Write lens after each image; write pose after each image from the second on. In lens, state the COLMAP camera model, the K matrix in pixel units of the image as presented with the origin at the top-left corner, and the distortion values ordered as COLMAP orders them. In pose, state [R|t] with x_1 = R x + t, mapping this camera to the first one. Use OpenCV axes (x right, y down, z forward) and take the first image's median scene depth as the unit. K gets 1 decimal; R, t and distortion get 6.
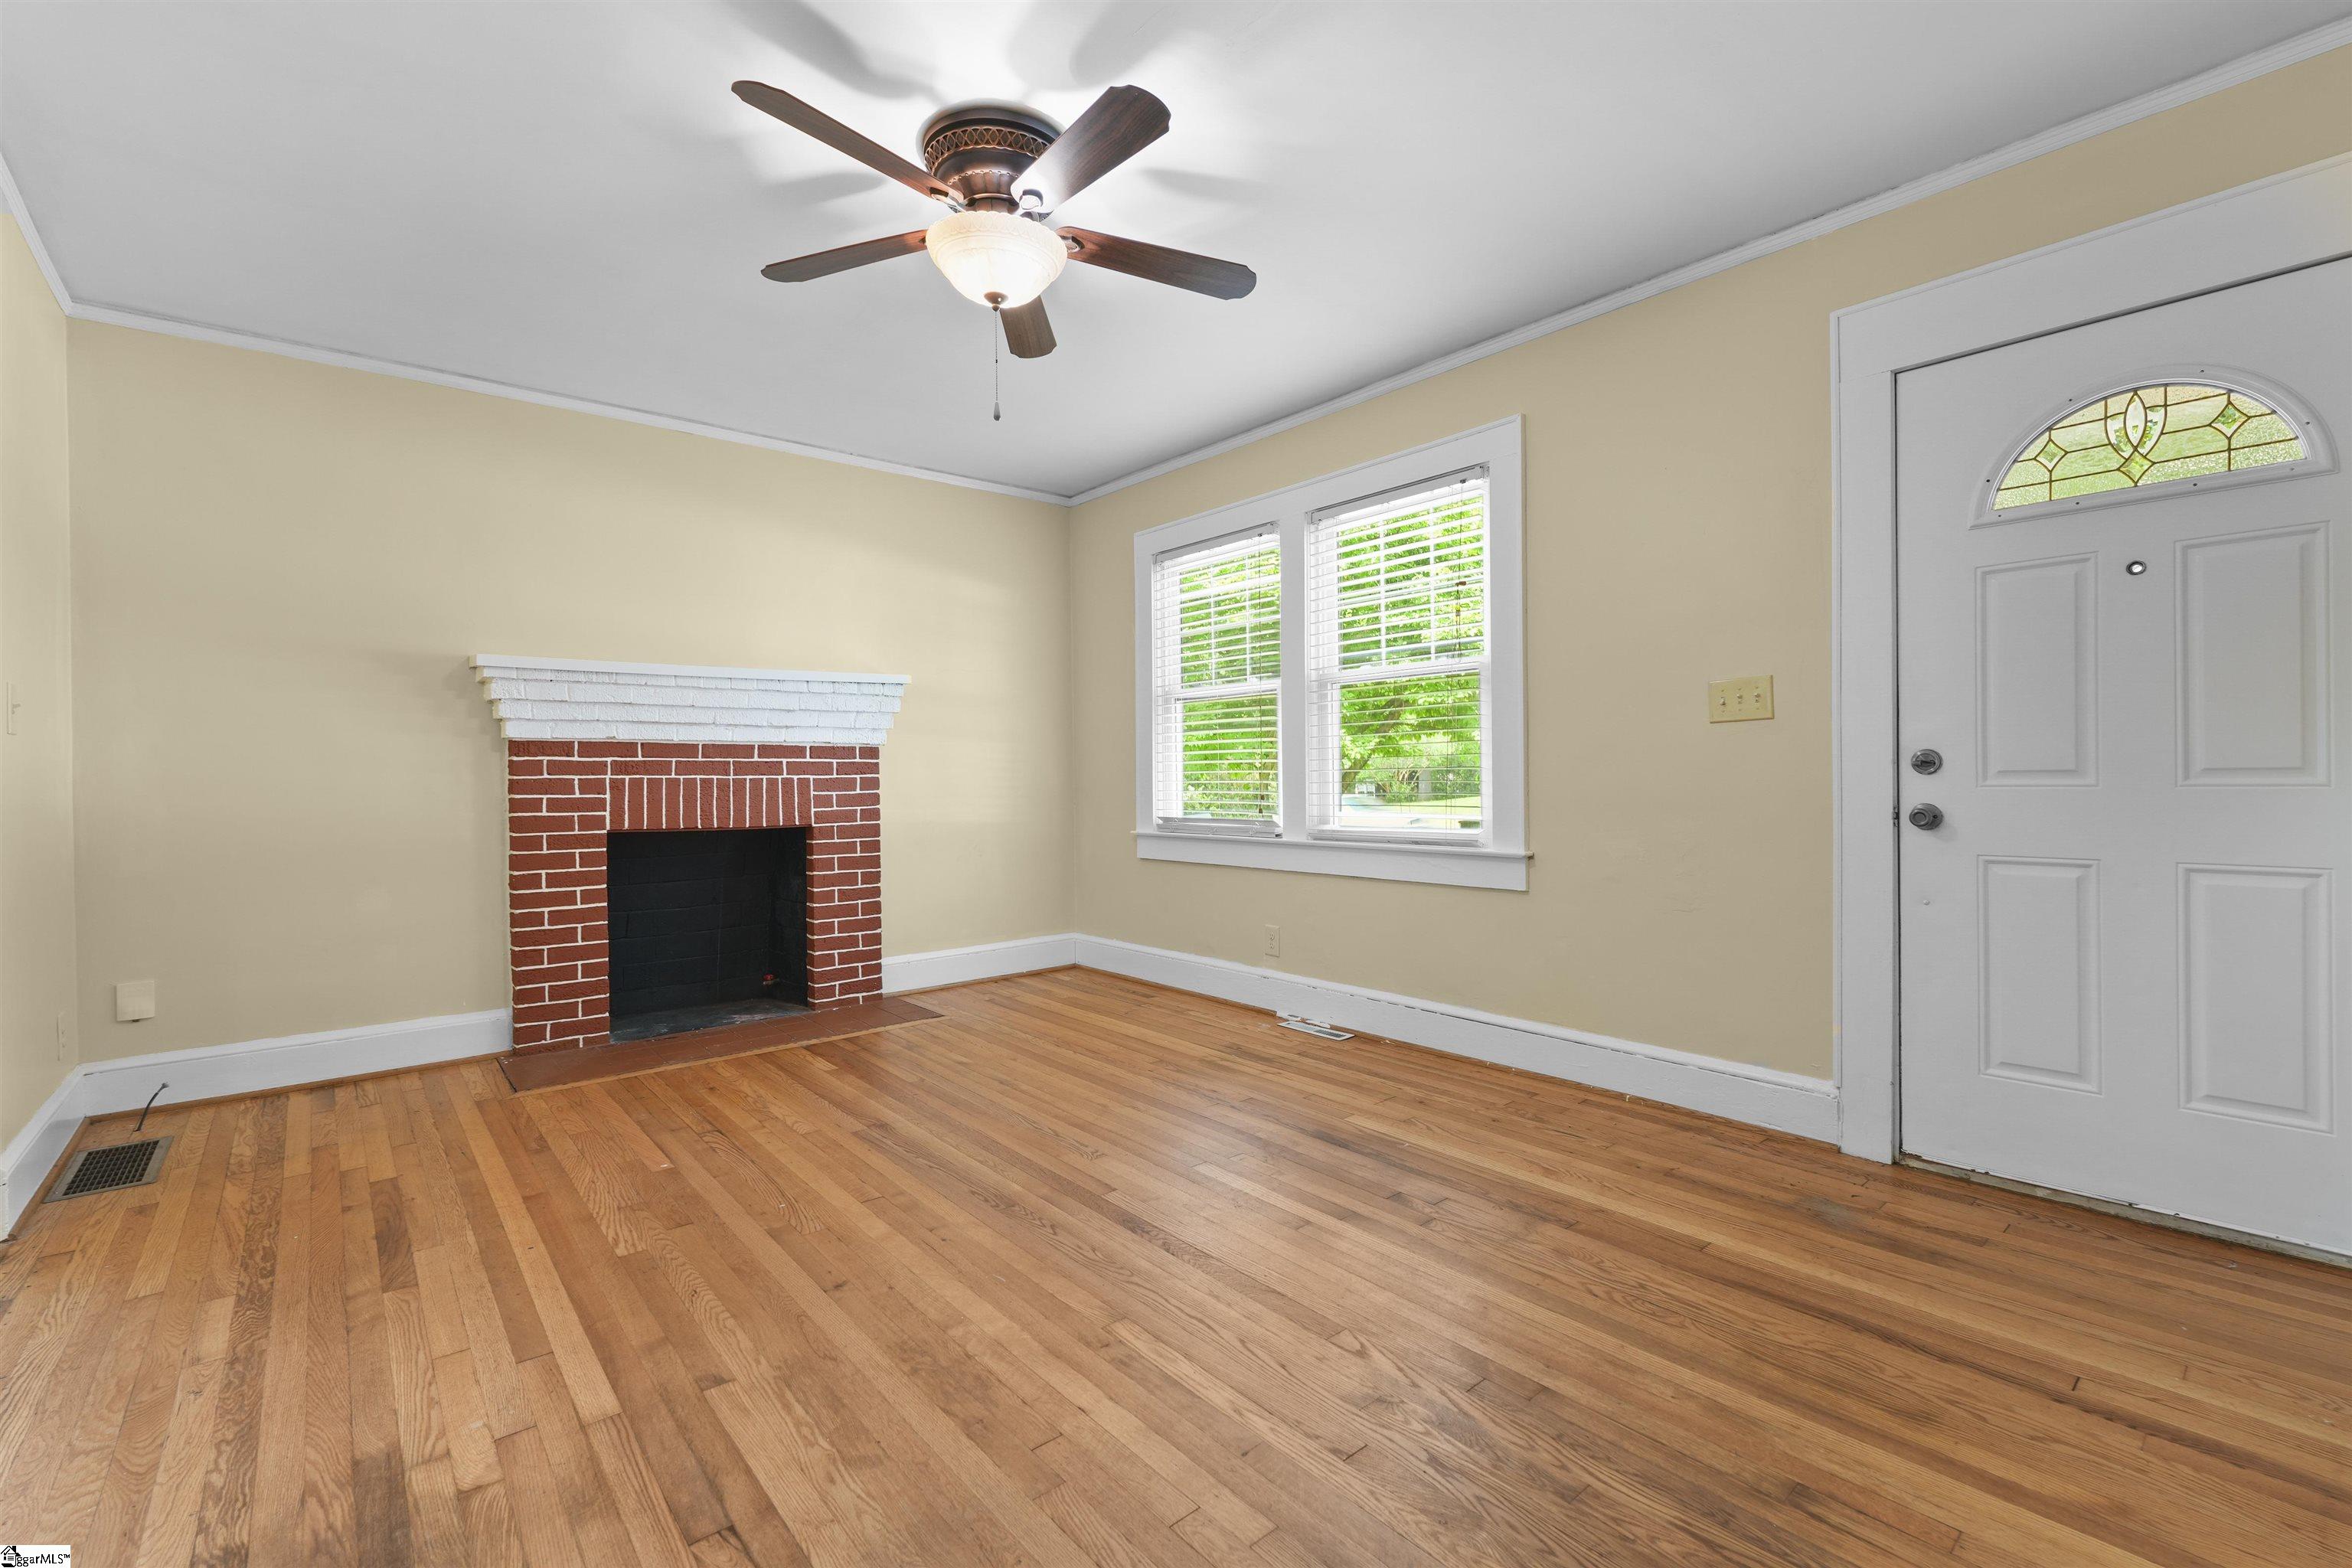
lens RADIAL K [[1021.2, 0, 1176.9], [0, 1021.2, 778.6], [0, 0, 1]] dist [0.000524, 0.000468]
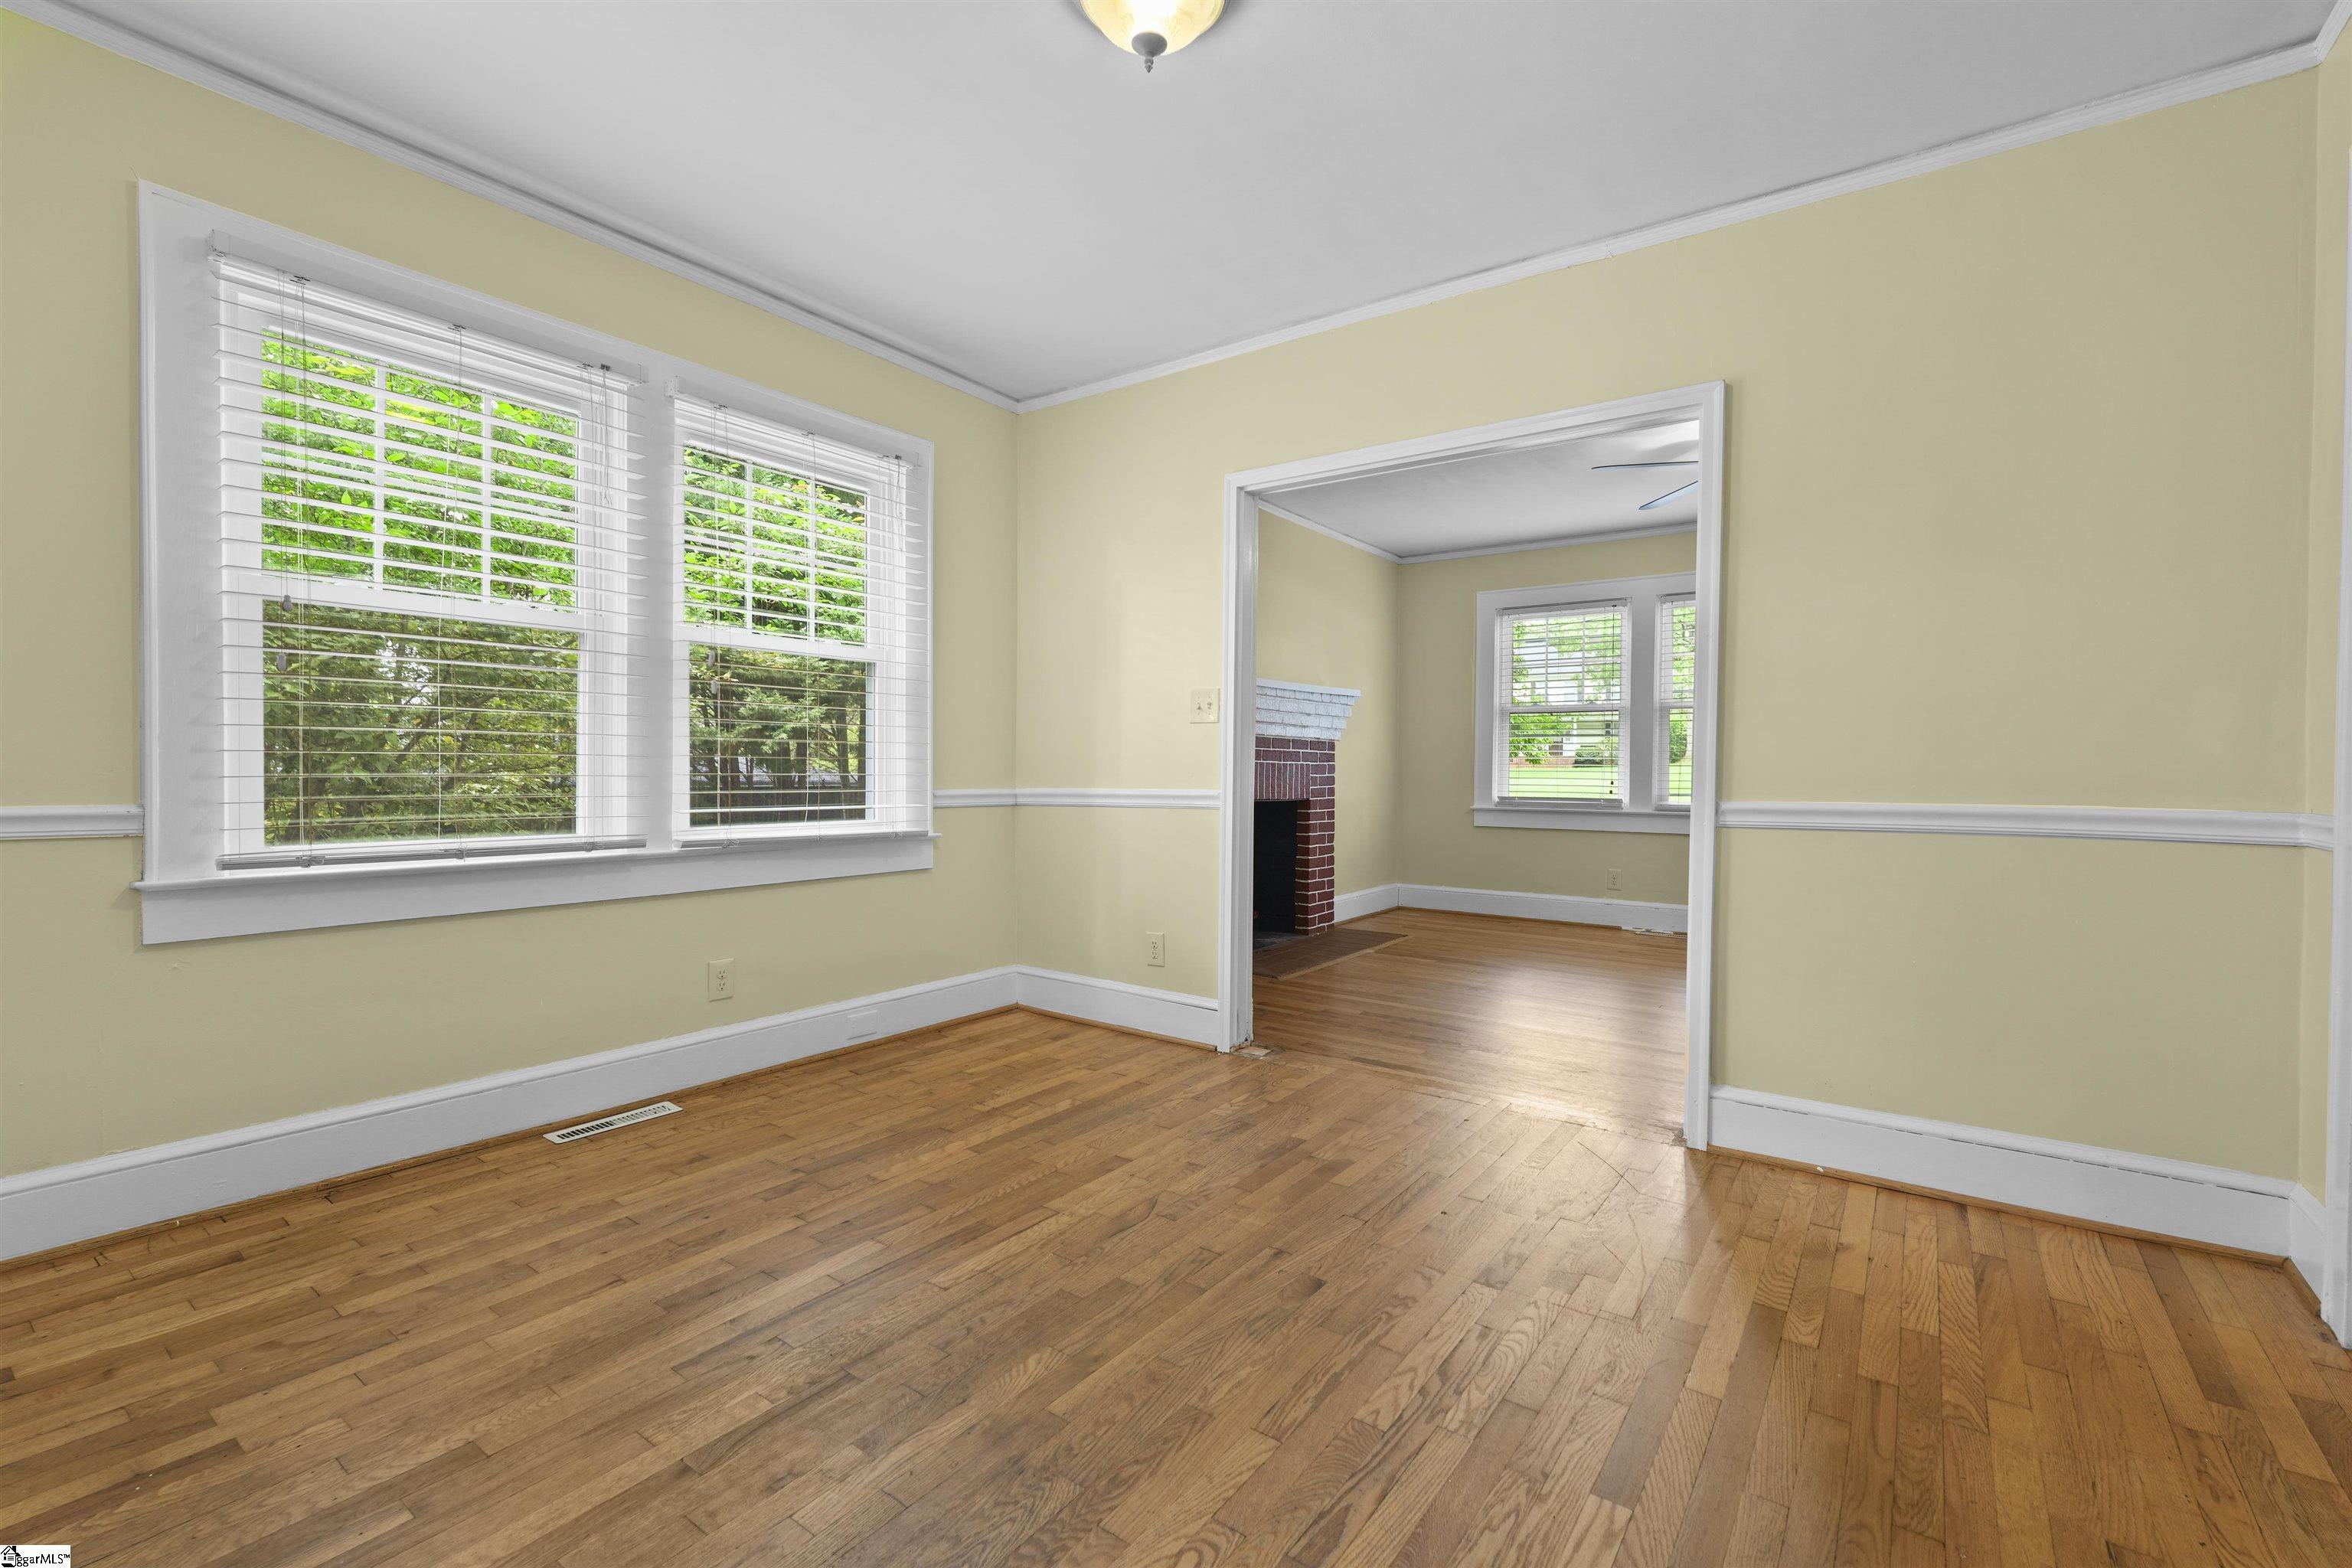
lens RADIAL K [[1021.2, 0, 1188.6], [0, 1021.2, 783.7], [0, 0, 1]] dist [0.000524, 0.000468]
pose [[0.970446, 0.014228, 0.240900, -0.948439], [-0.015595, 0.999871, 0.003771, 0.026307], [-0.240816, -0.007417, 0.970543, -0.316938]]
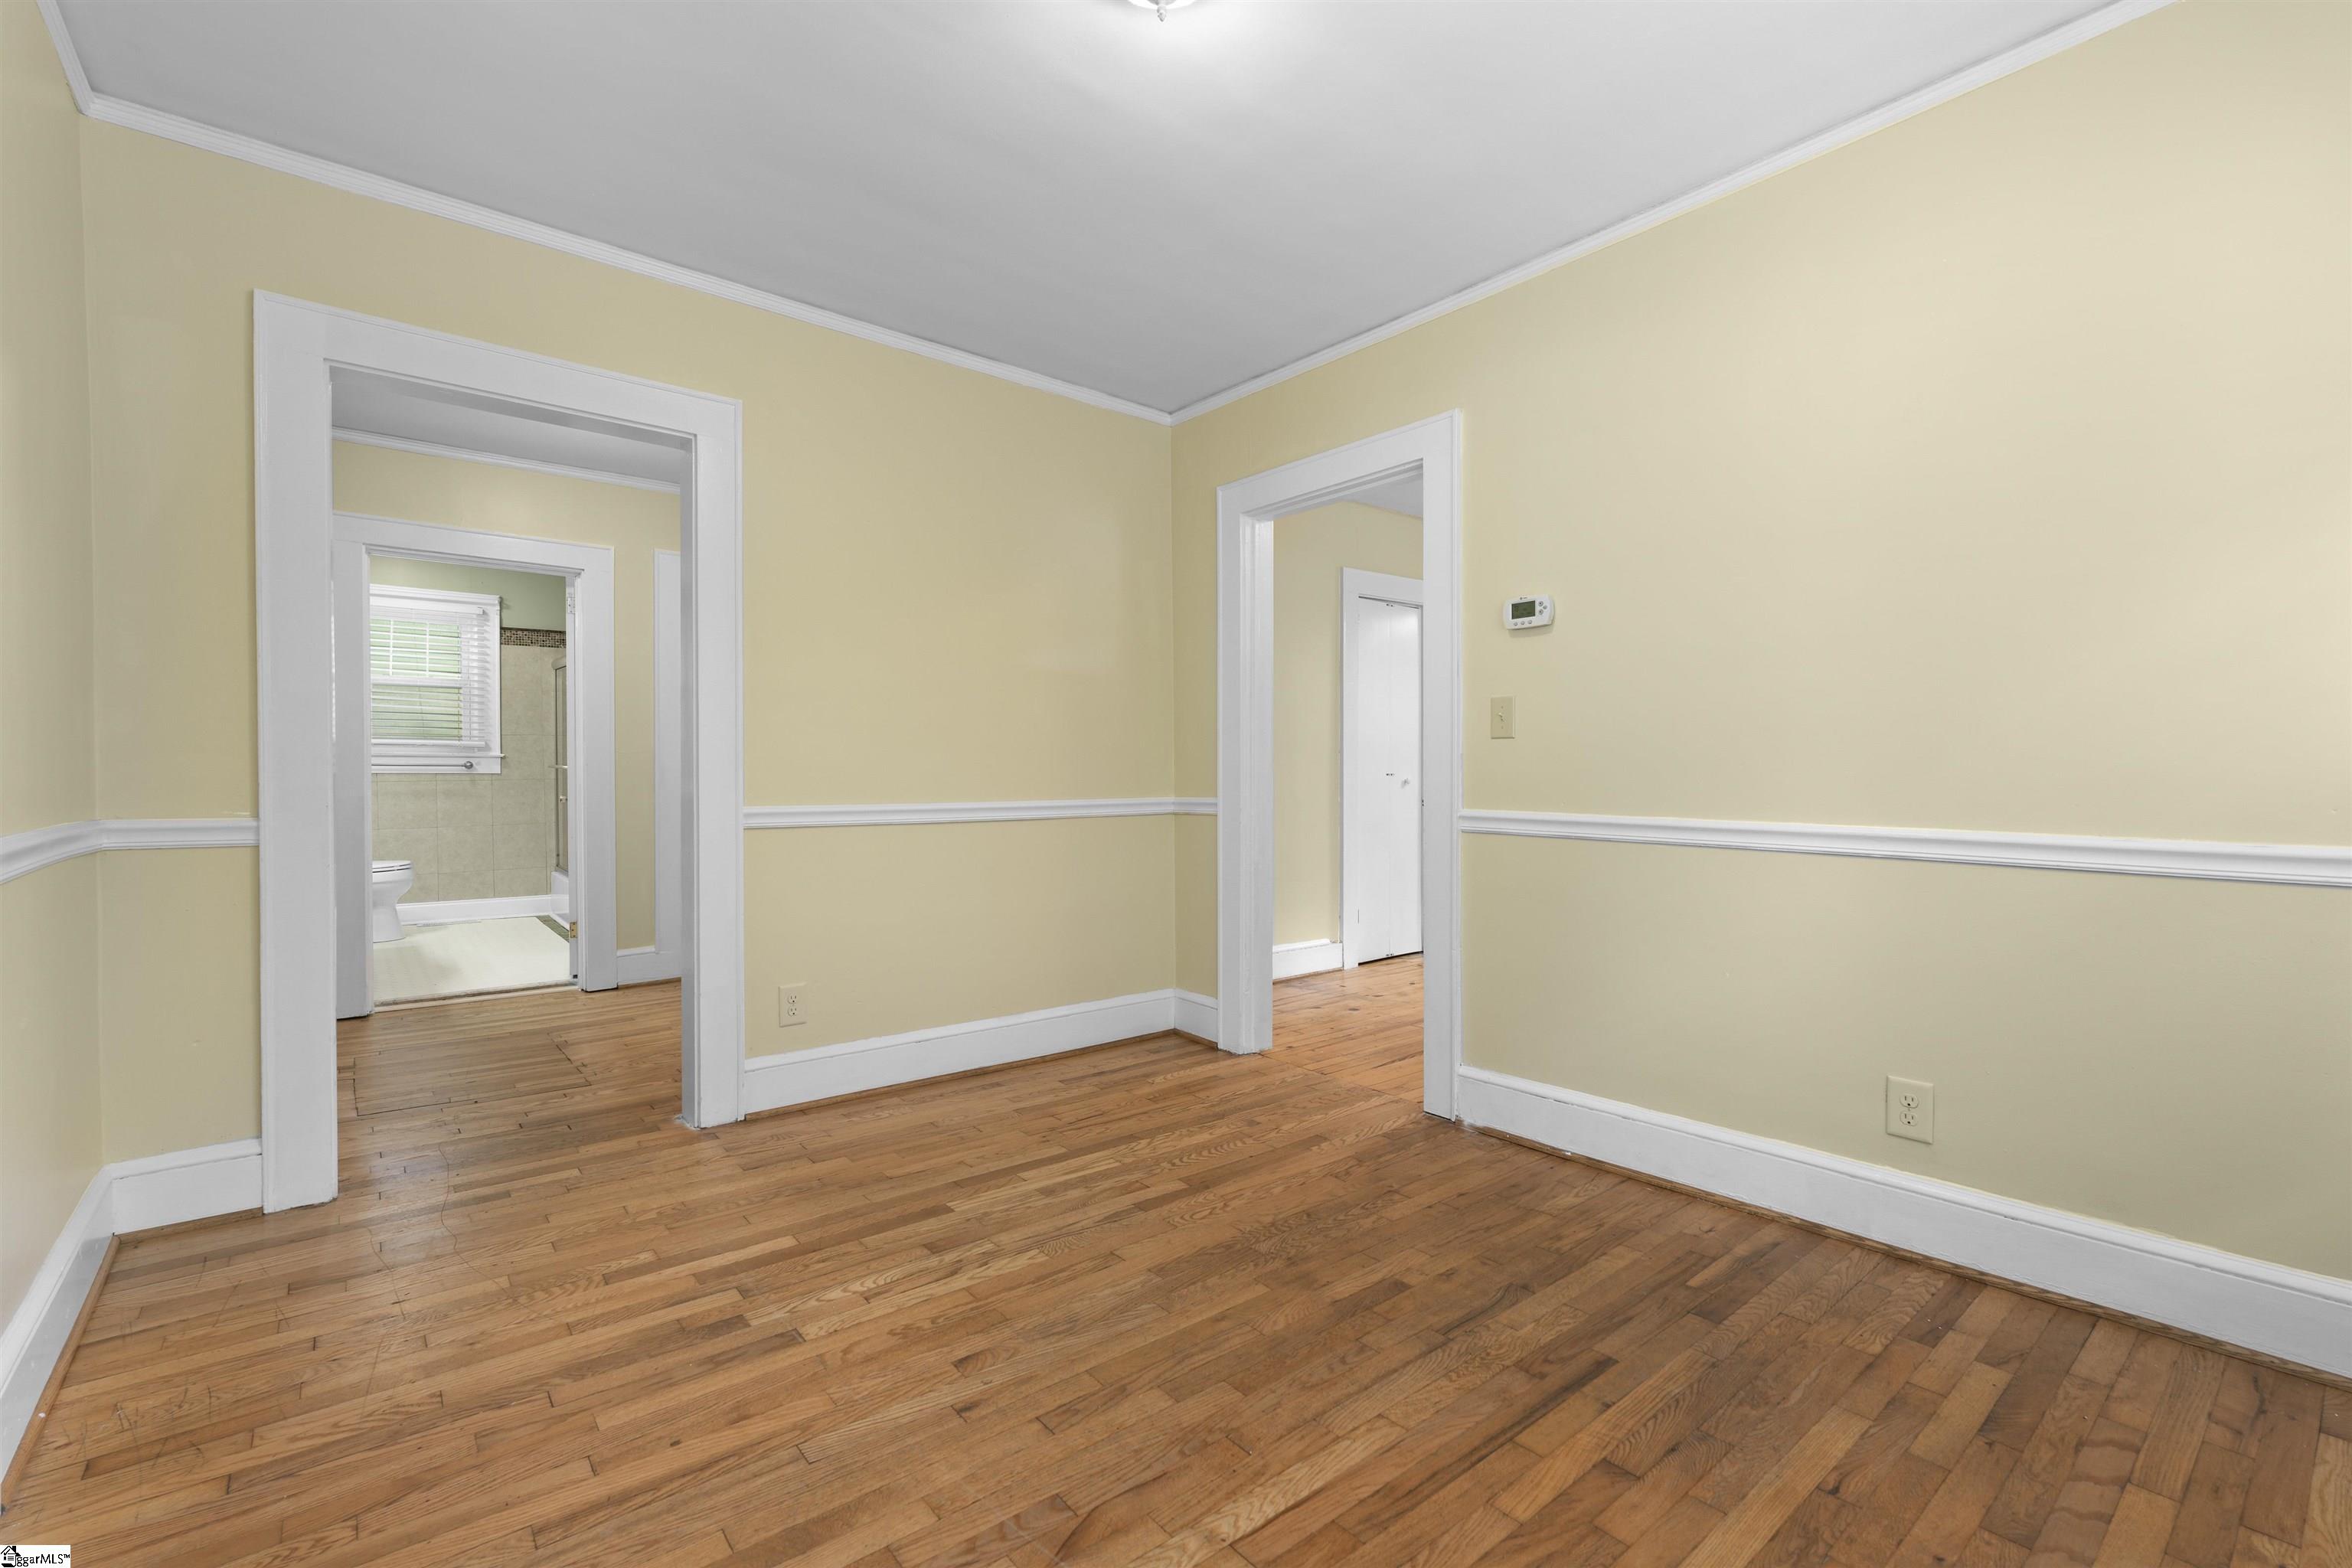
lens RADIAL K [[1021.2, 0, 1177.8], [0, 1021.2, 781.9], [0, 0, 1]] dist [0.000524, 0.000468]
pose [[-0.999783, 0.009730, 0.018426, -0.865359], [0.009926, 0.999895, 0.010559, 0.012303], [-0.018322, 0.010740, -0.999774, 0.626347]]
